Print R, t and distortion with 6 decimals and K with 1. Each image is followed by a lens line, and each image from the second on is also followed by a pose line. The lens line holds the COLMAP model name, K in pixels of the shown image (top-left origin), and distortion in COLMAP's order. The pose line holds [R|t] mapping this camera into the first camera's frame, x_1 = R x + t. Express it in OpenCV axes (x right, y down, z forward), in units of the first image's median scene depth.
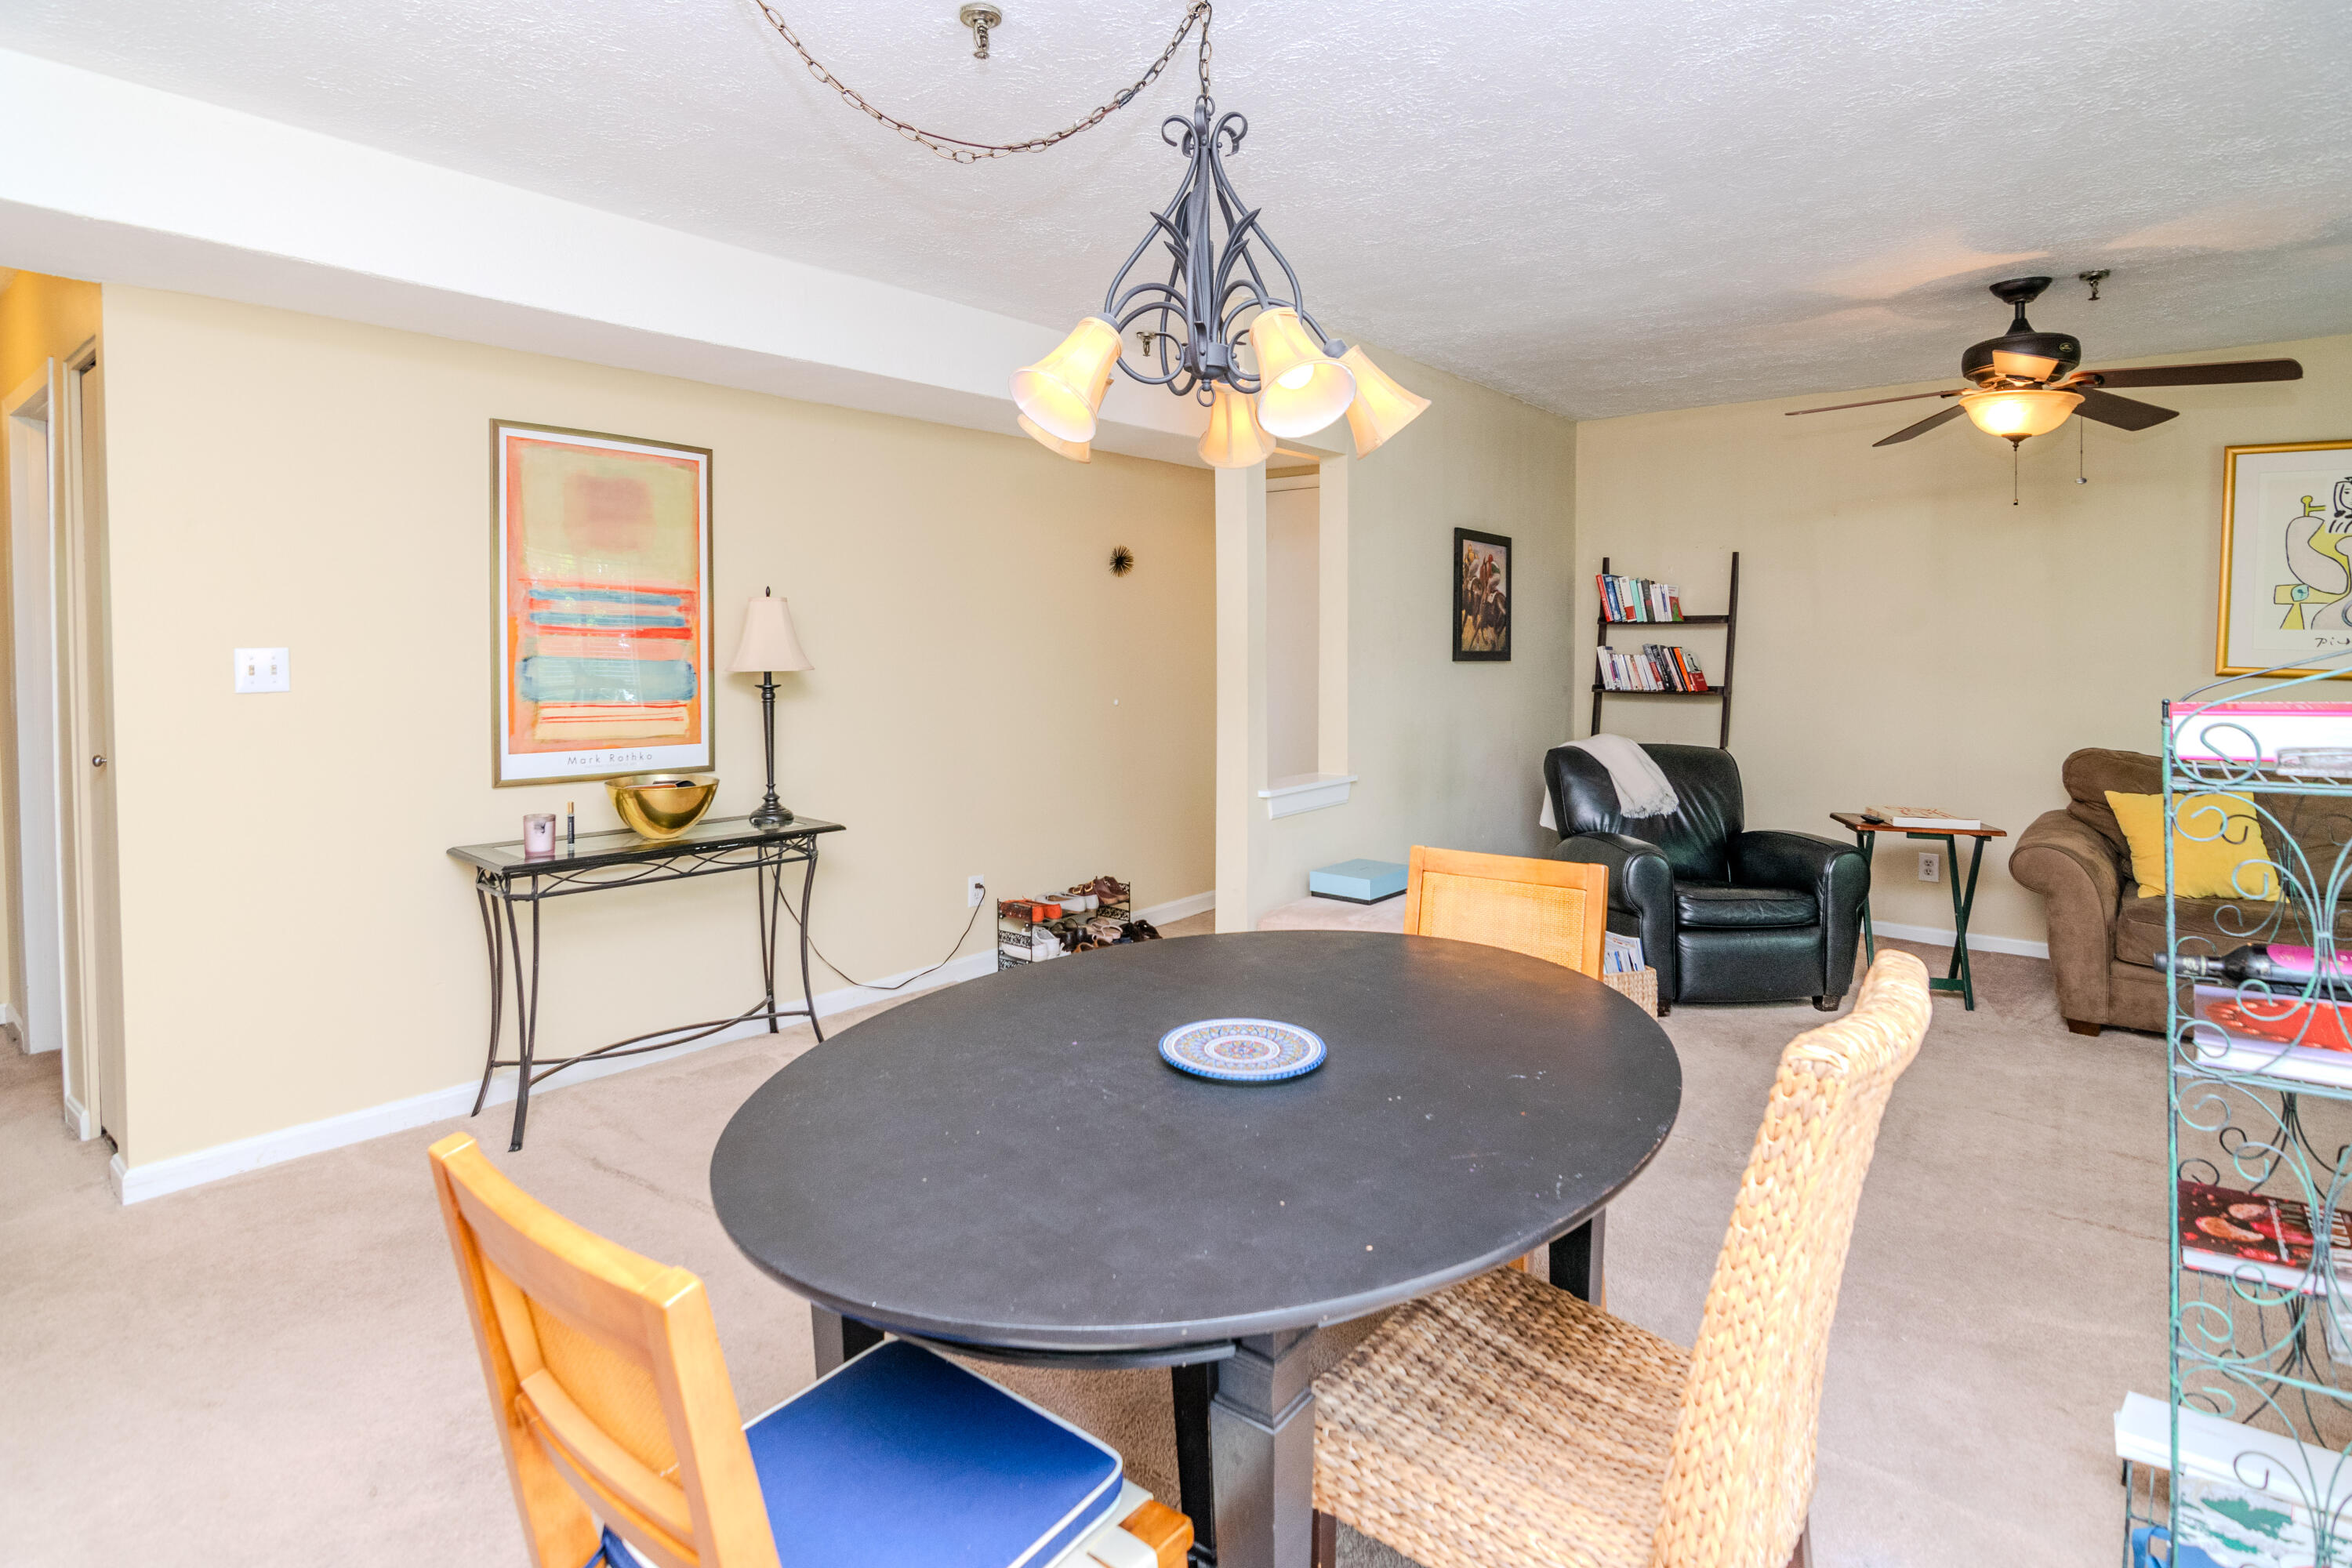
lens RADIAL K [[1198.9, 0, 1178.4], [0, 1198.9, 783.3], [0, 0, 1]] dist [-0.001401, -0.001028]
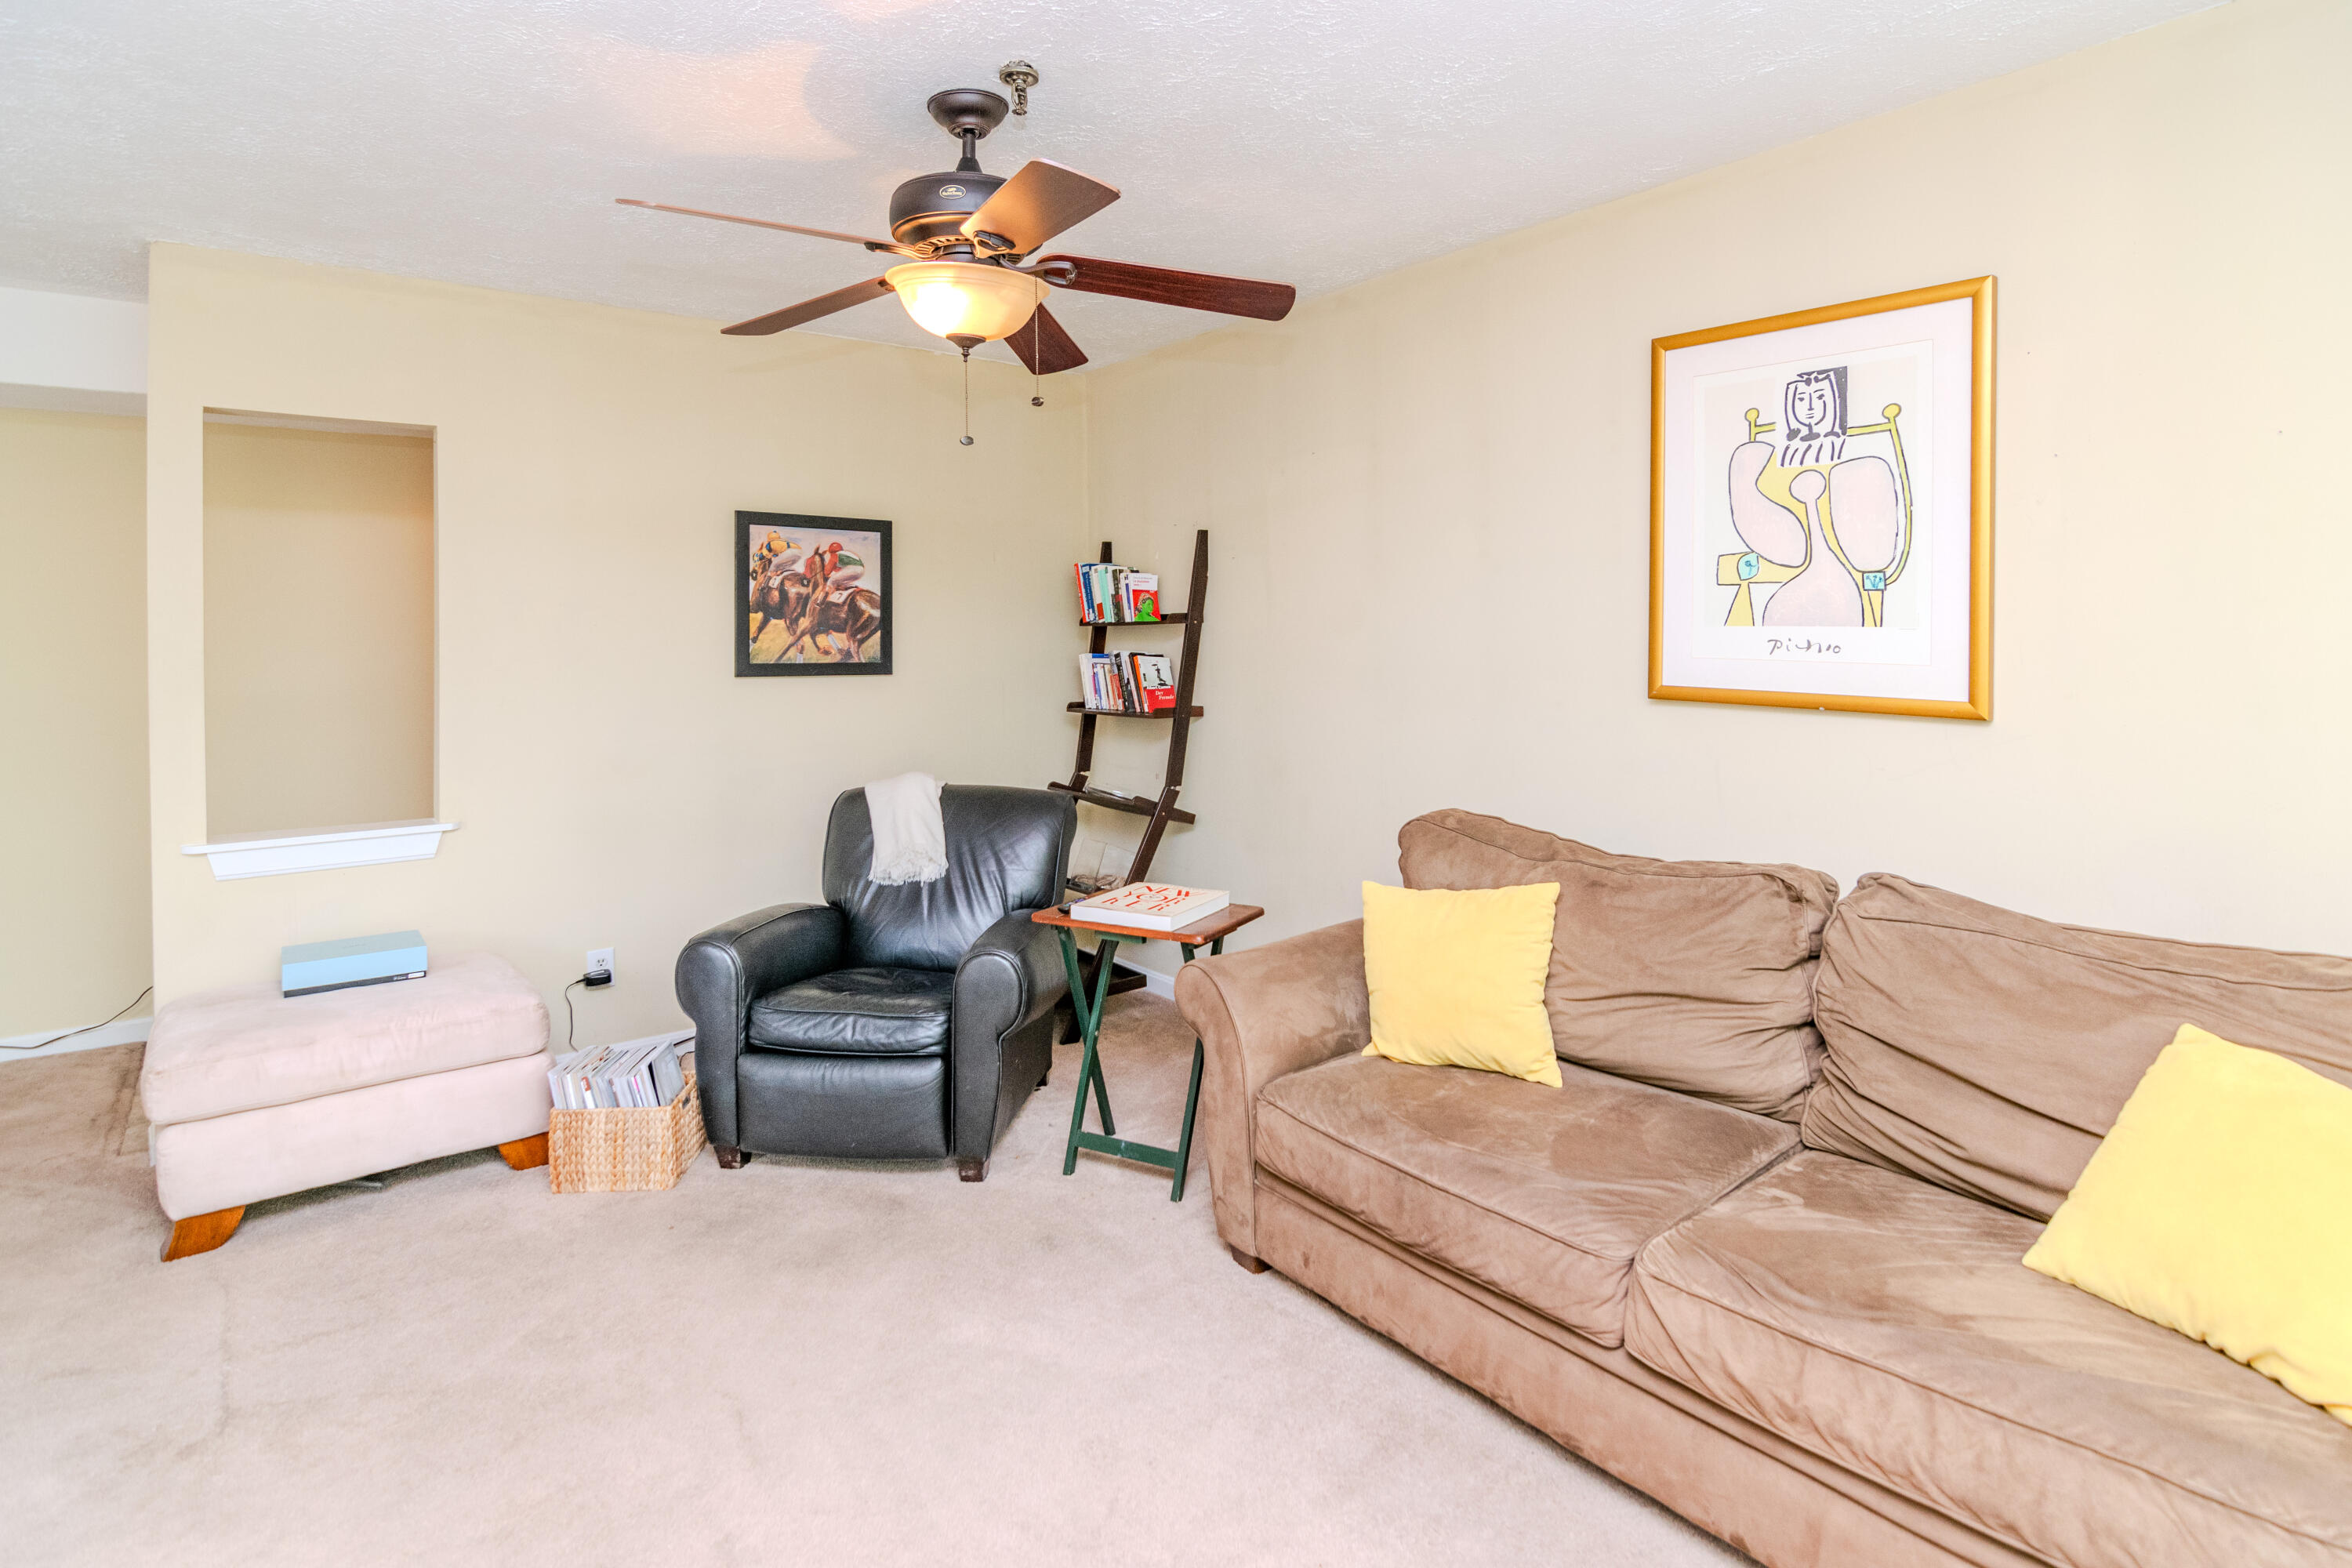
lens RADIAL K [[1198.9, 0, 1132.3], [0, 1198.9, 743.1], [0, 0, 1]] dist [-0.001401, -0.001028]
pose [[0.971156, 0.010372, -0.238221, 0.658252], [-0.018129, 0.999374, -0.030391, -0.037084], [0.237756, 0.033833, 0.970735, 0.279540]]
